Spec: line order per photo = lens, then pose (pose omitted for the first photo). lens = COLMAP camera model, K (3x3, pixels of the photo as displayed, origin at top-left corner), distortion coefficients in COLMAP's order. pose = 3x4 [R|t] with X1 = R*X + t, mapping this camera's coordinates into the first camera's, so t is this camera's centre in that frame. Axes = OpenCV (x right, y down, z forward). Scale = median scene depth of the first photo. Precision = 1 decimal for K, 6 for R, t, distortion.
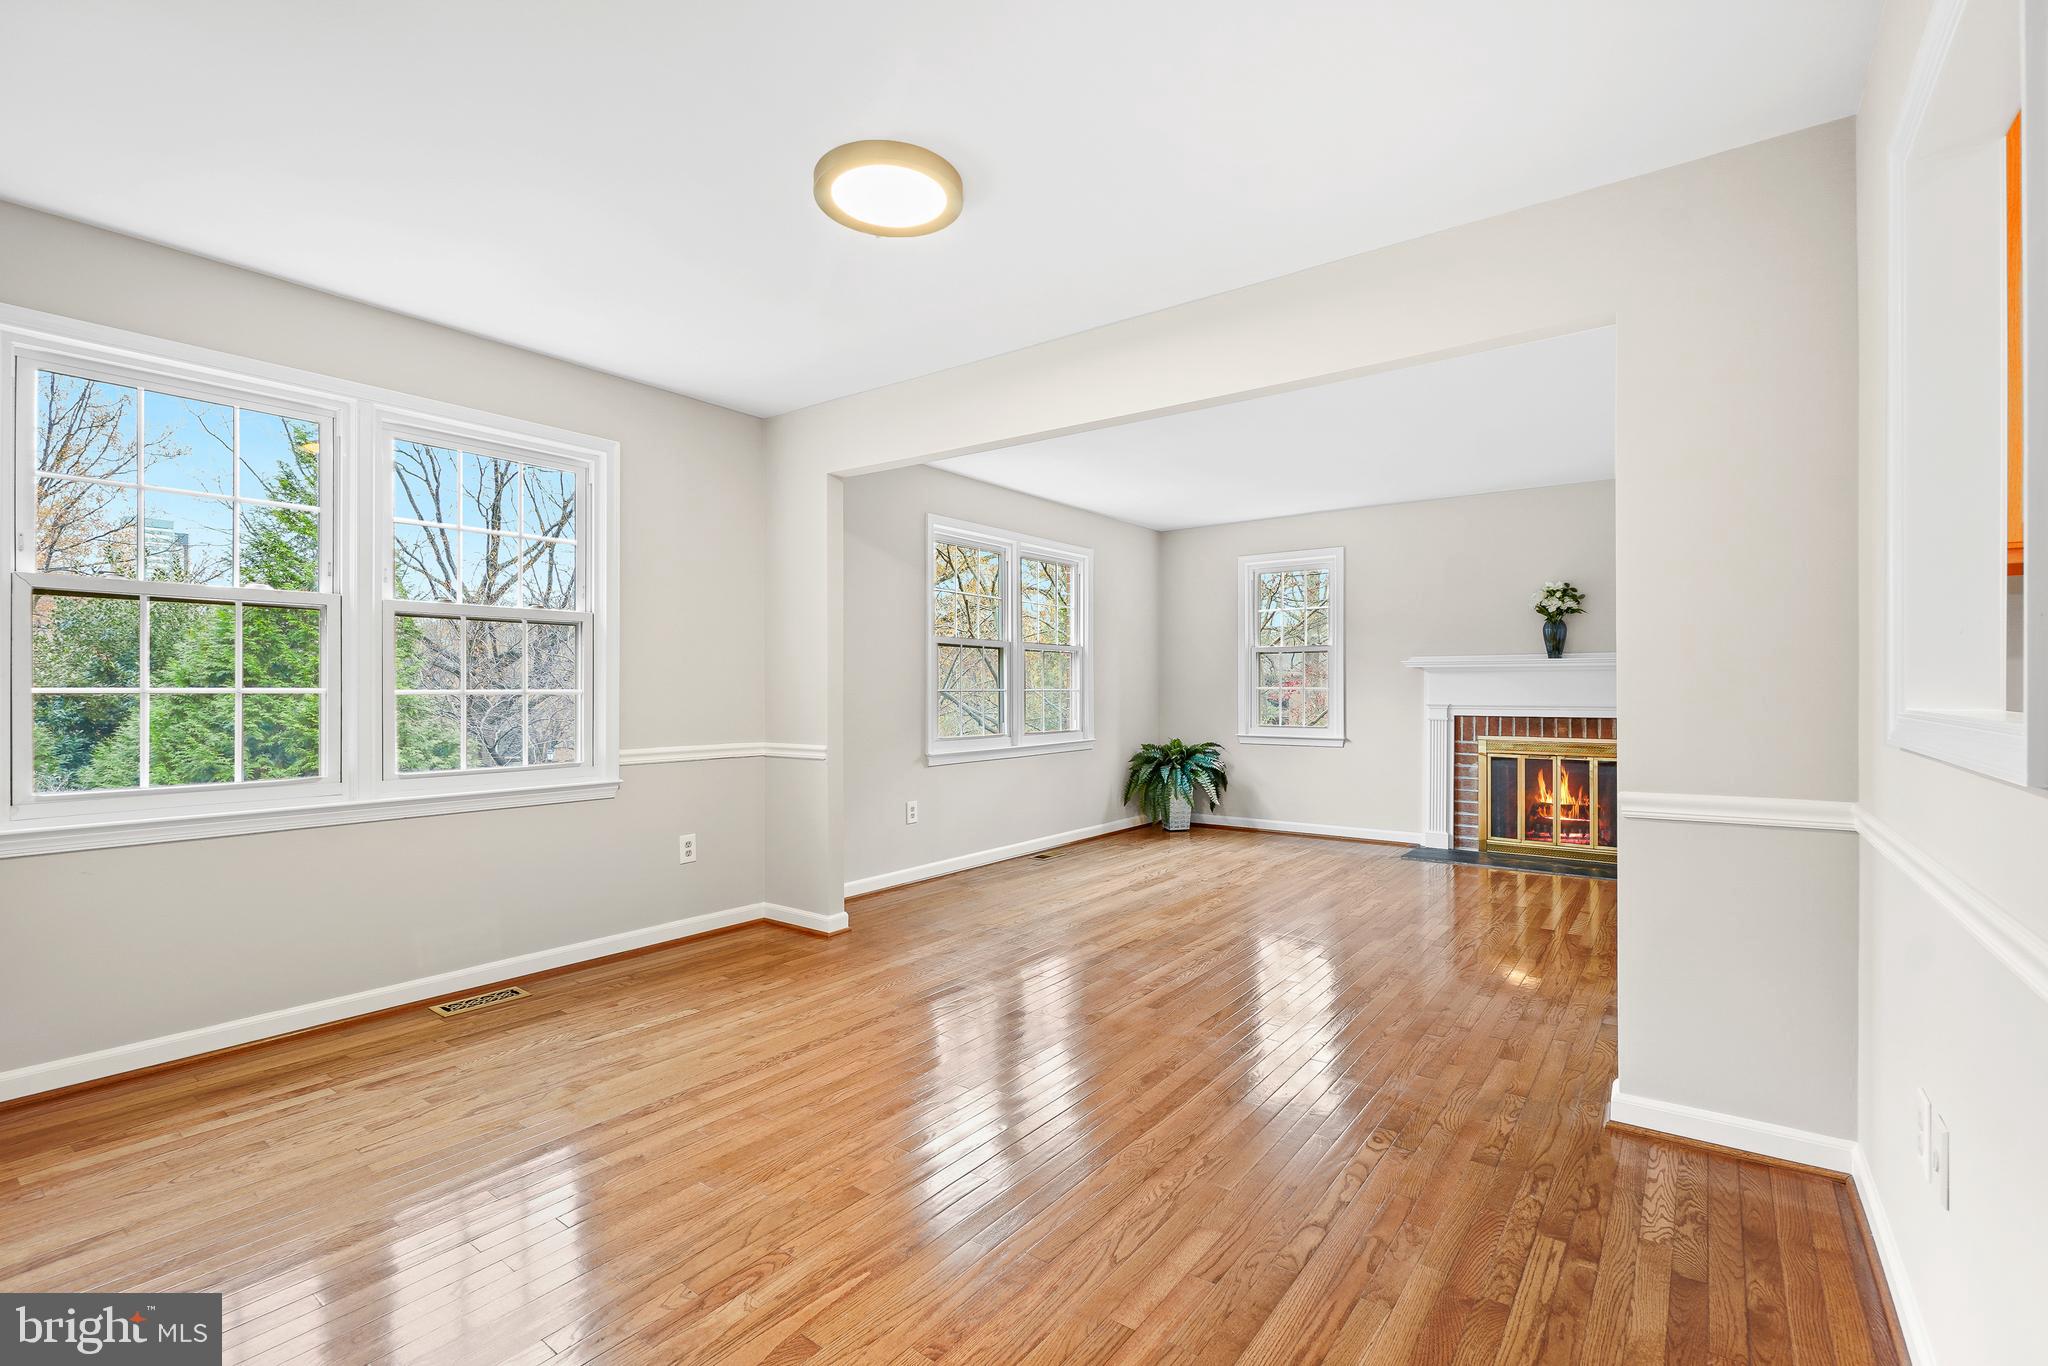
lens RADIAL K [[906.0, 0, 1026.2], [0, 906.0, 689.2], [0, 0, 1]] dist [-0.002842, -0.001041]
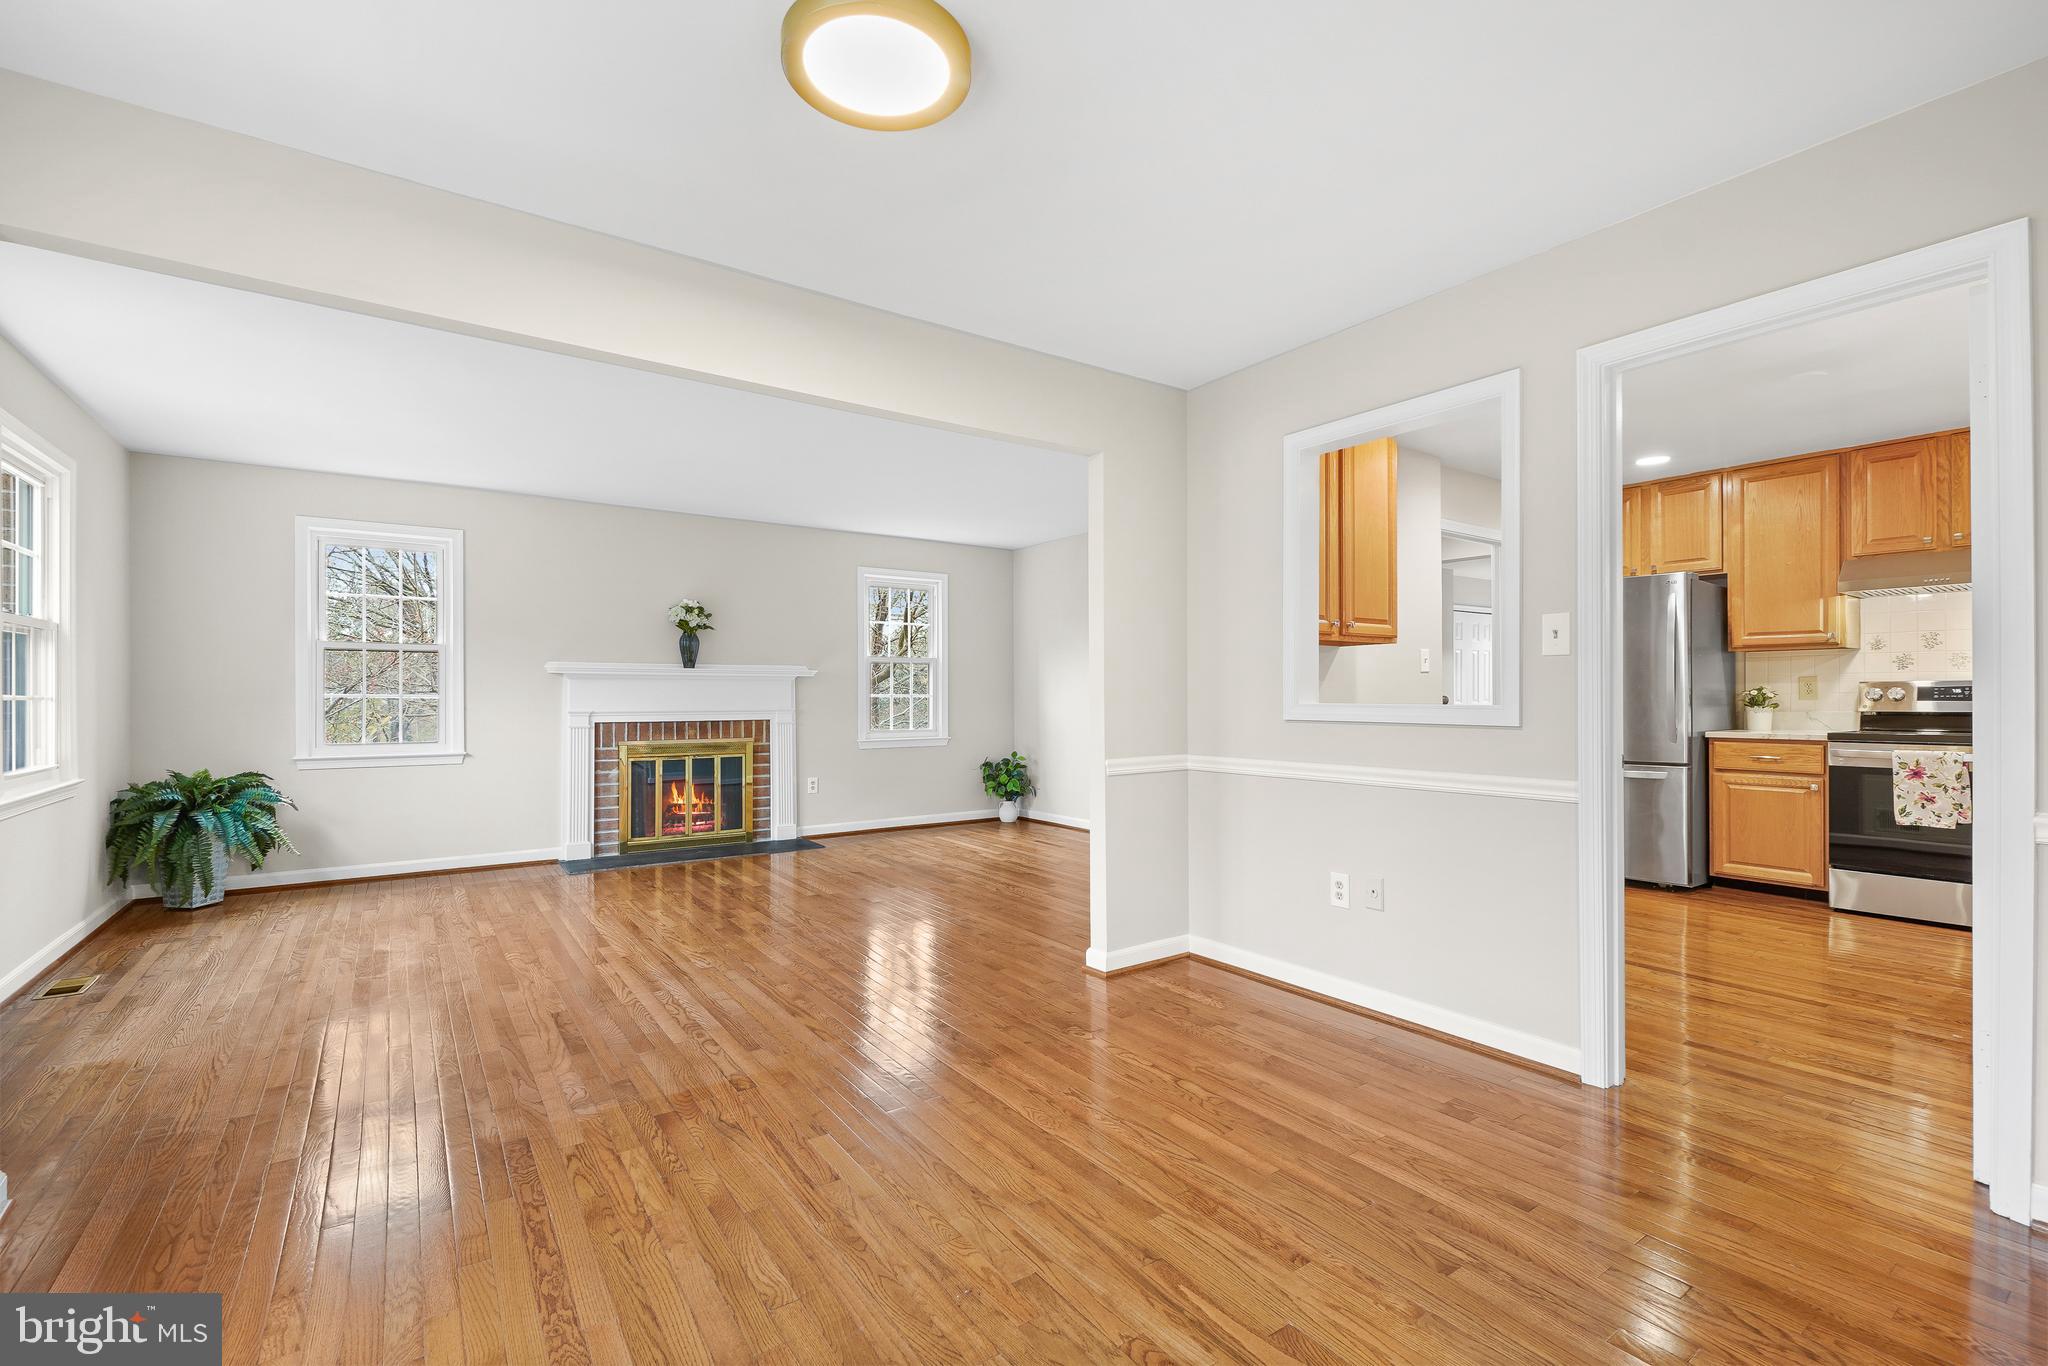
lens RADIAL K [[906.0, 0, 1034.8], [0, 906.0, 691.9], [0, 0, 1]] dist [-0.002842, -0.001041]
pose [[0.308249, 0.005431, 0.951290, -0.344002], [0.001230, 0.999981, -0.006107, 0.002292], [-0.951305, 0.003052, 0.308237, 0.251412]]
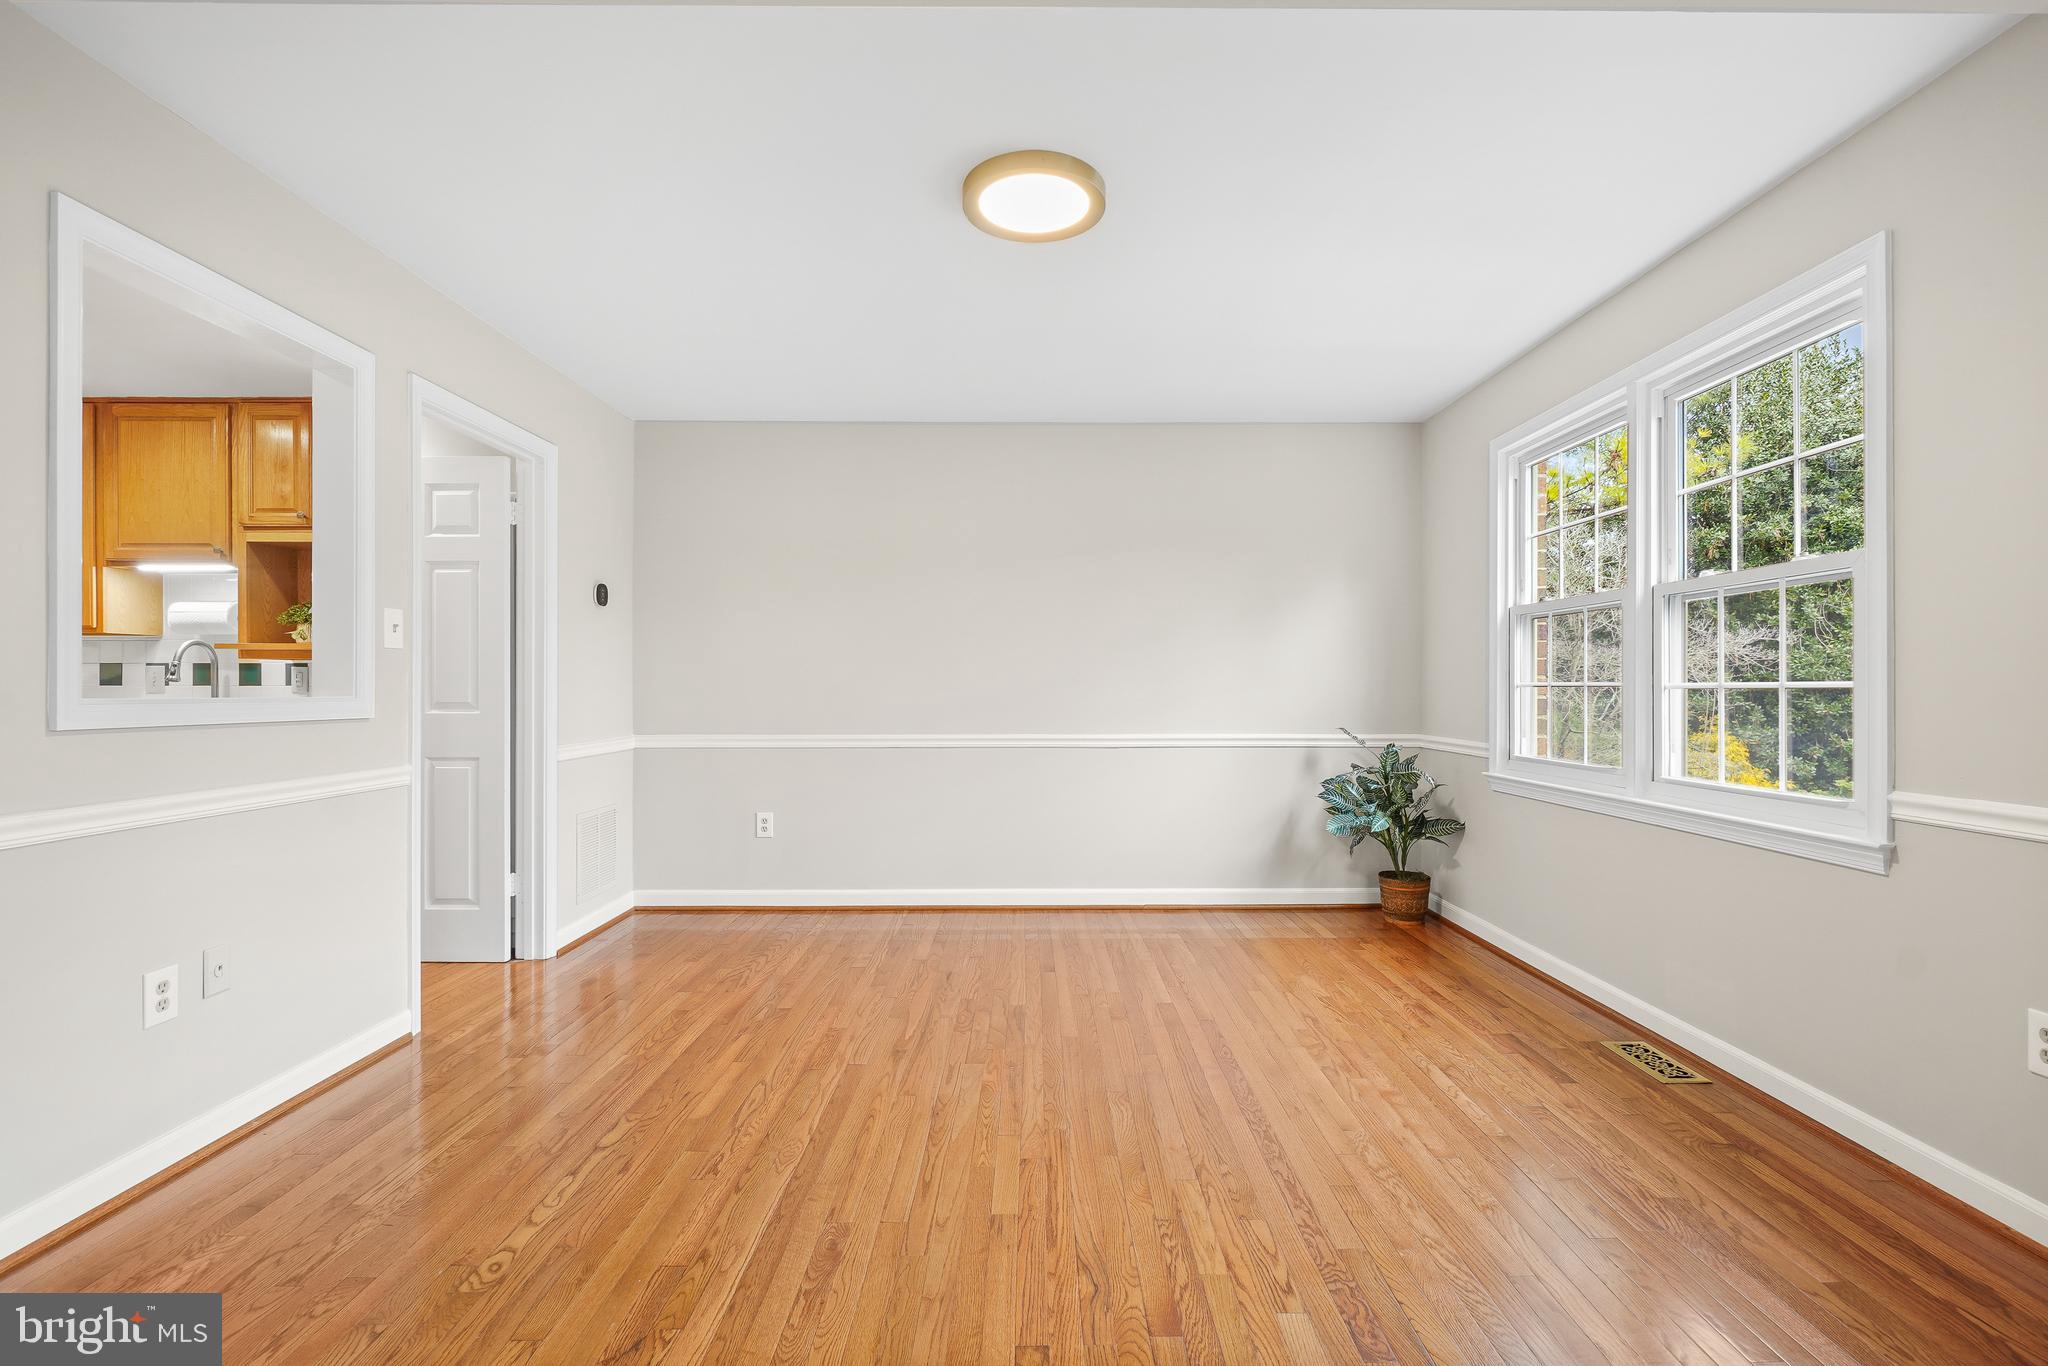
lens RADIAL K [[906.0, 0, 1042.0], [0, 906.0, 683.5], [0, 0, 1]] dist [-0.002842, -0.001041]
pose [[-0.790577, -0.002806, -0.612357, 0.189636], [0.000828, 0.999984, -0.005651, 0.003043], [0.612363, -0.004975, -0.790561, 0.728210]]
